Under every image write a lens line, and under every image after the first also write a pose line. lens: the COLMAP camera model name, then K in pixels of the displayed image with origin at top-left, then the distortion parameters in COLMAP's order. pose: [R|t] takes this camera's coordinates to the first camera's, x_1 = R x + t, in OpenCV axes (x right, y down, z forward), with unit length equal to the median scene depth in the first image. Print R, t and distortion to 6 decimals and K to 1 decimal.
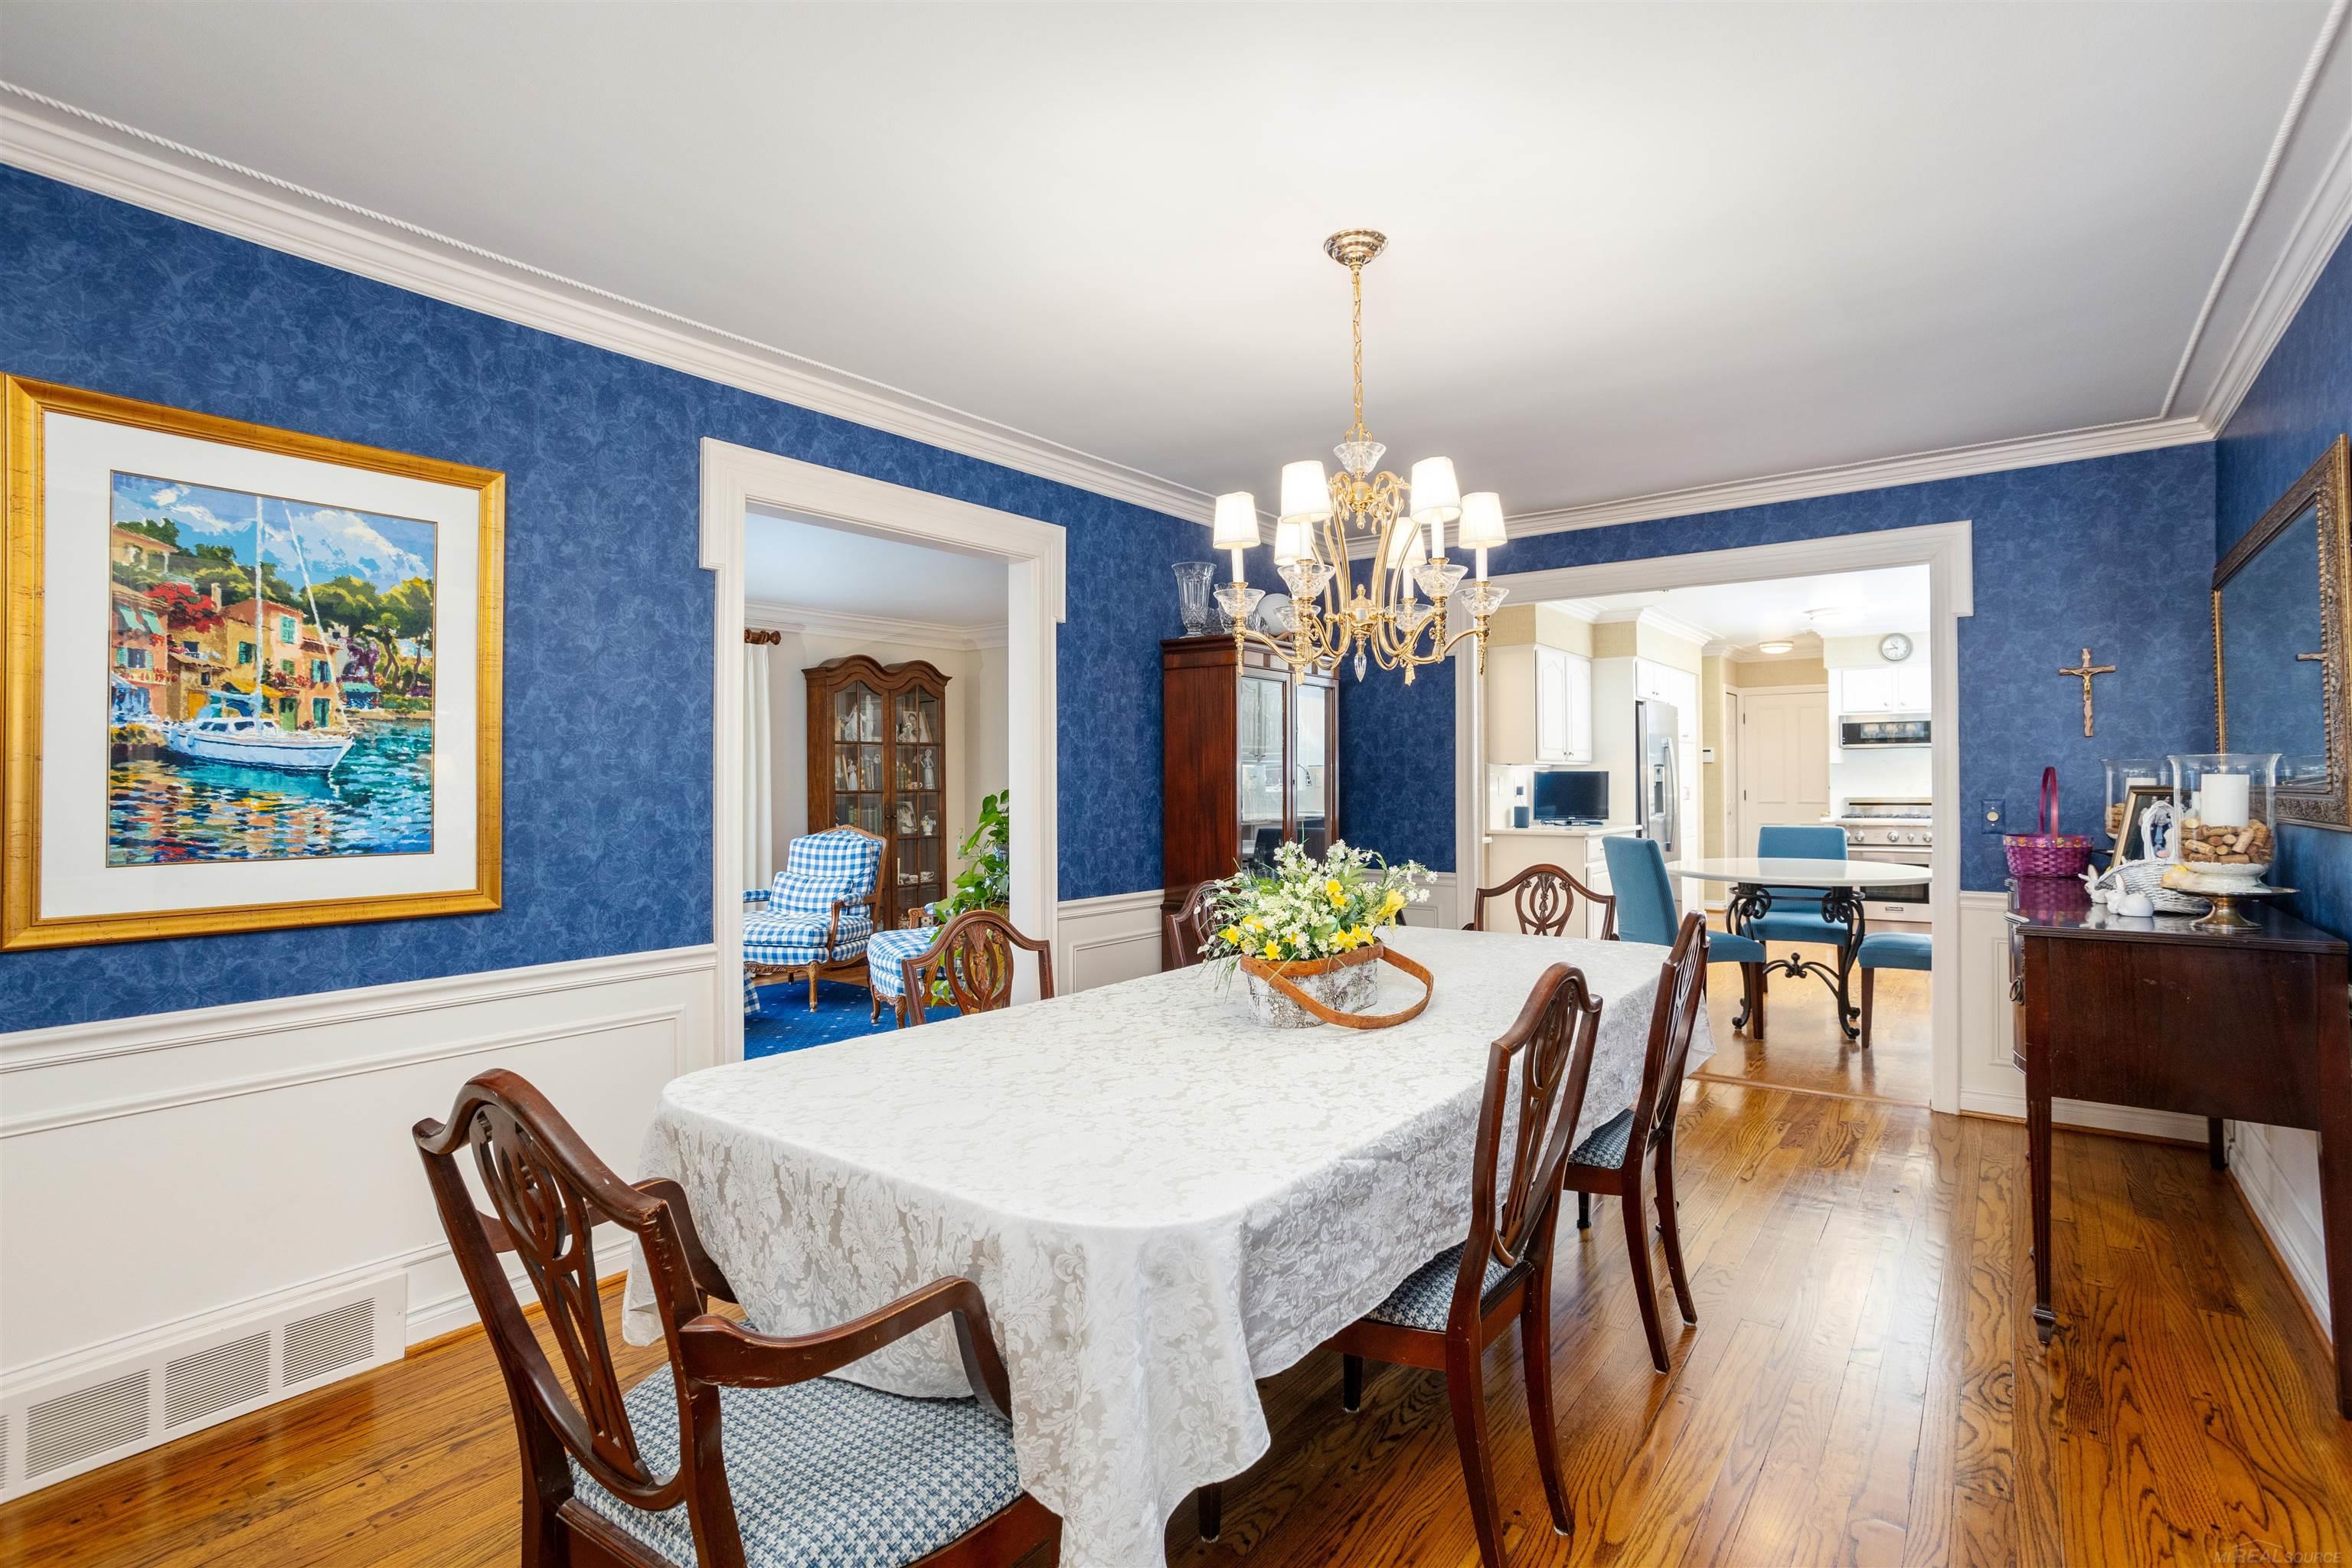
lens RADIAL K [[1108.0, 0, 1172.9], [0, 1108.0, 777.7], [0, 0, 1]] dist [-0.015973, 0.003085]
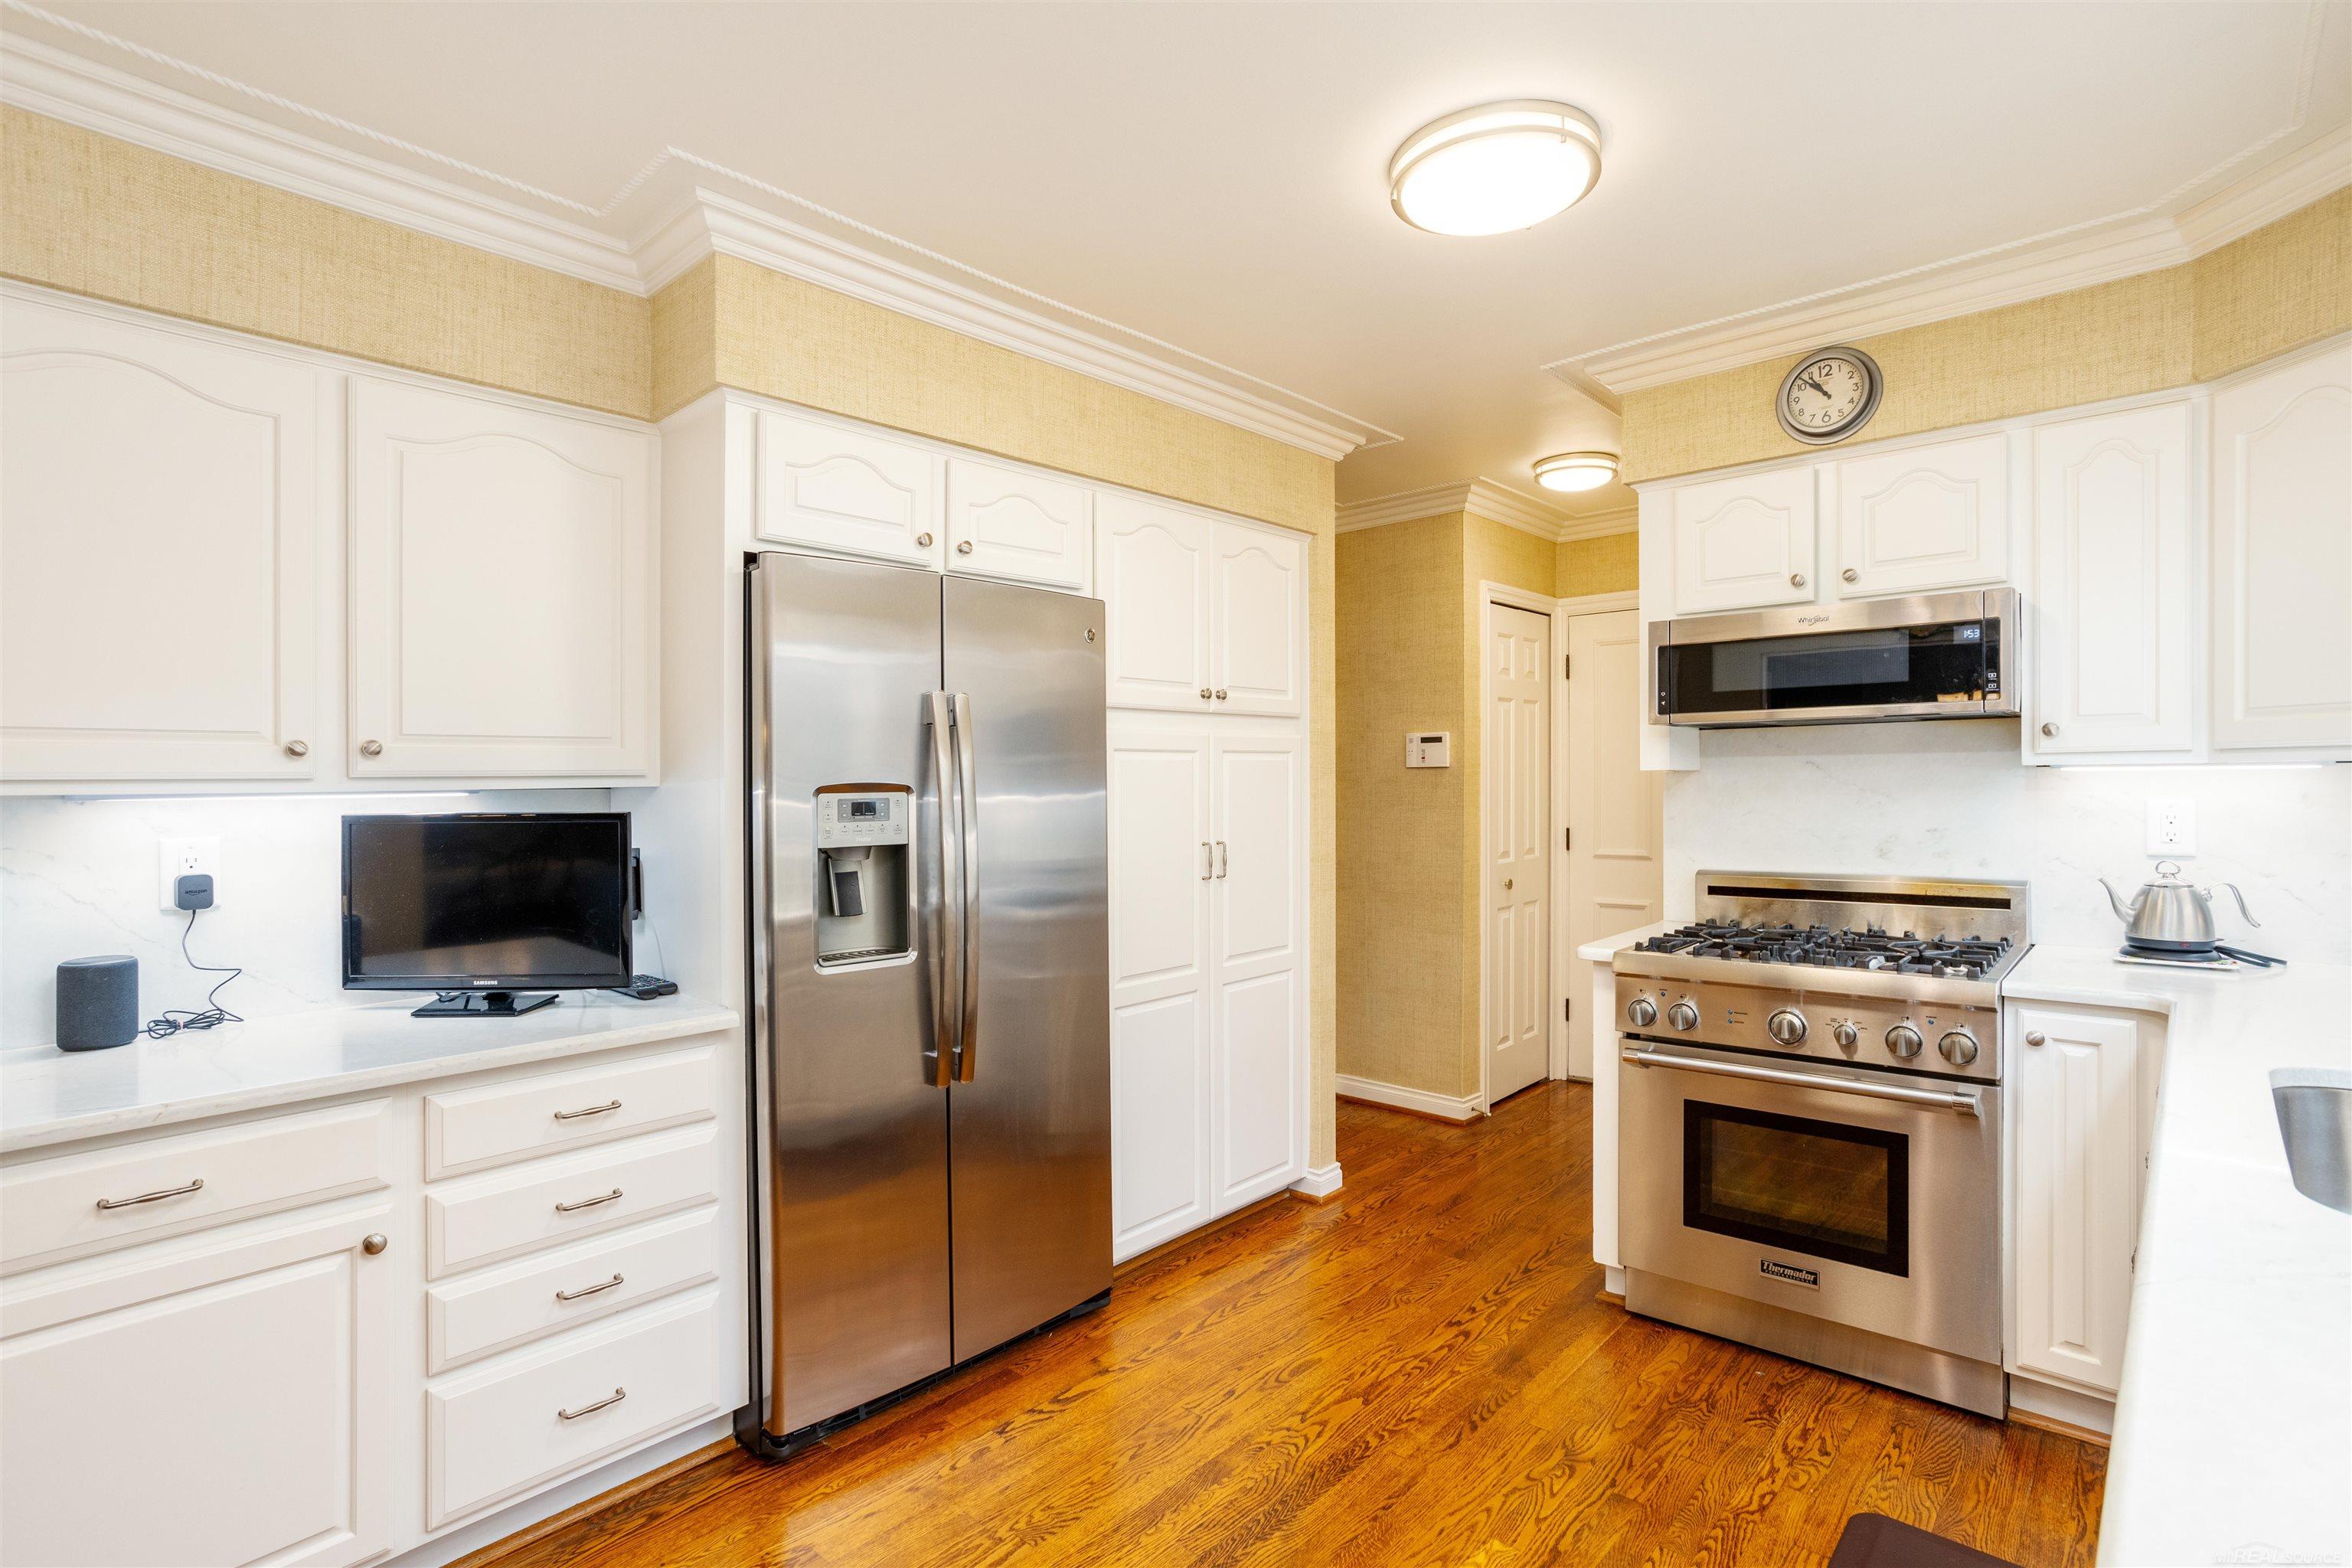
lens RADIAL K [[1108.0, 0, 1175.9], [0, 1108.0, 783.1], [0, 0, 1]] dist [-0.015973, 0.003085]
pose [[0.996820, -0.001544, -0.079668, 0.539449], [0.001688, 0.999997, 0.001740, -0.012139], [0.079665, -0.001869, 0.996820, 0.729656]]
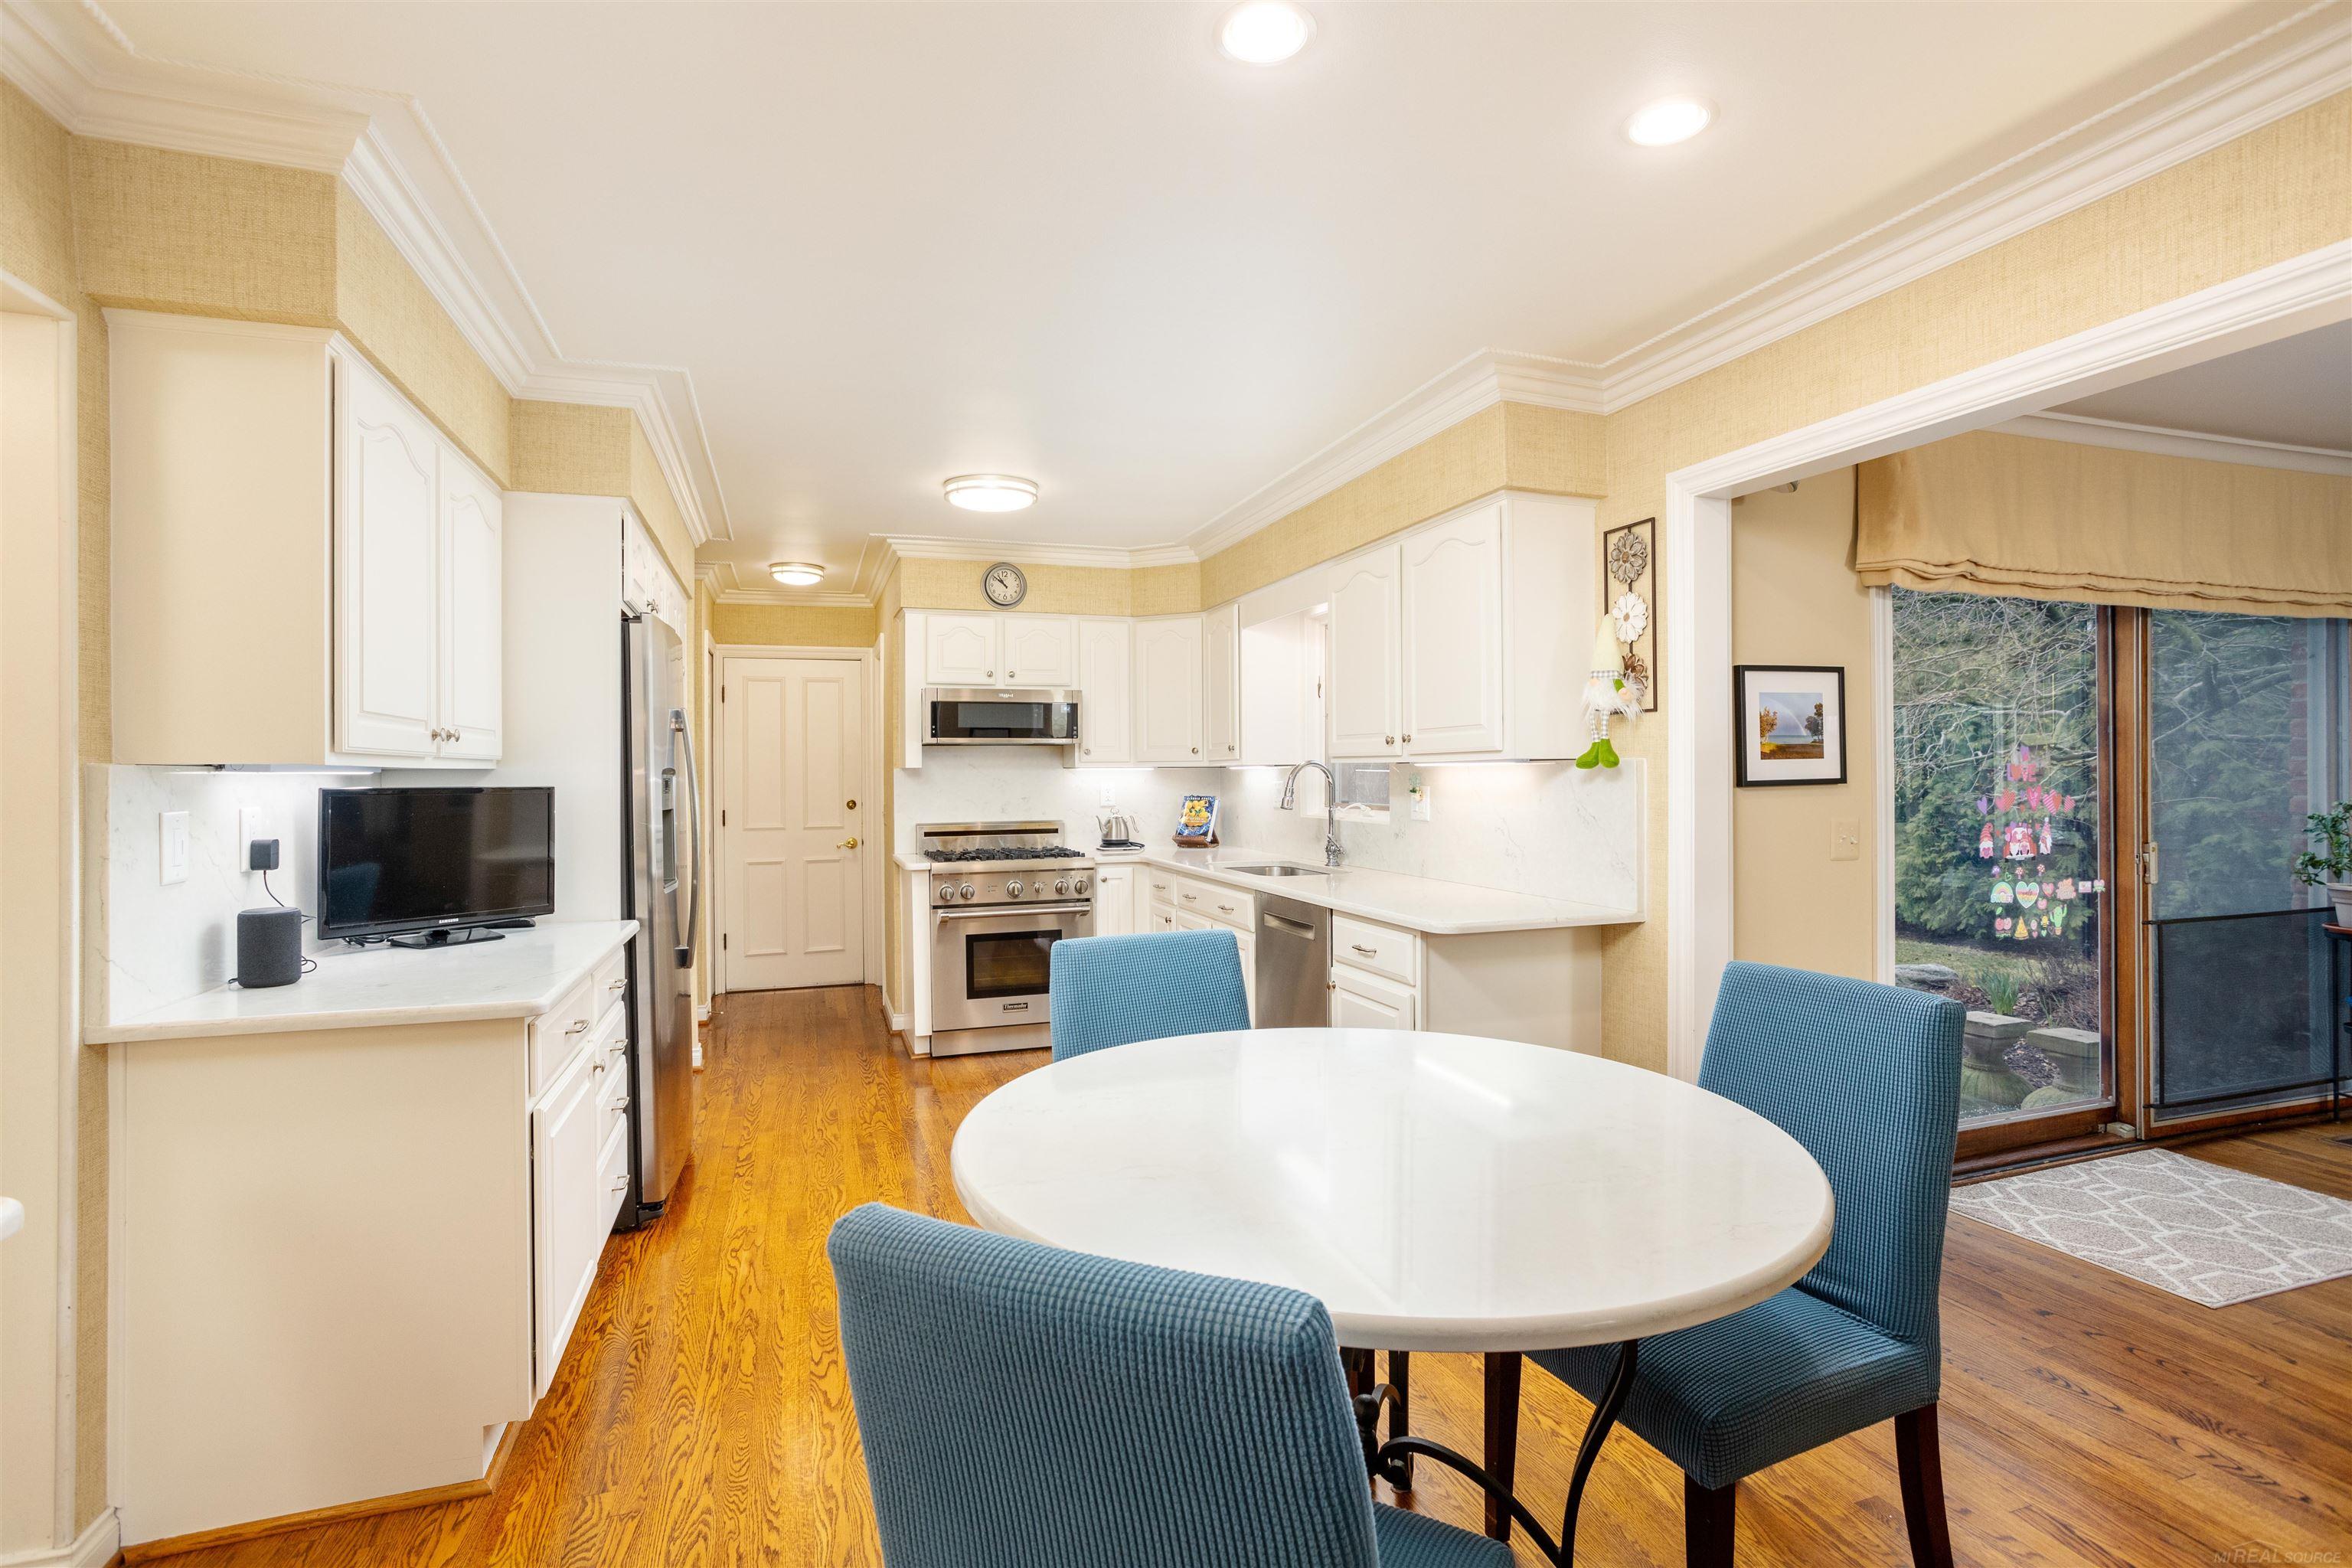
lens RADIAL K [[1108.0, 0, 1169.1], [0, 1108.0, 773.3], [0, 0, 1]] dist [-0.015973, 0.003085]
pose [[0.552177, 0.008968, 0.833678, 0.195221], [-0.002474, 0.999955, -0.009118, -0.006244], [-0.833723, 0.002972, 0.552175, 0.613648]]
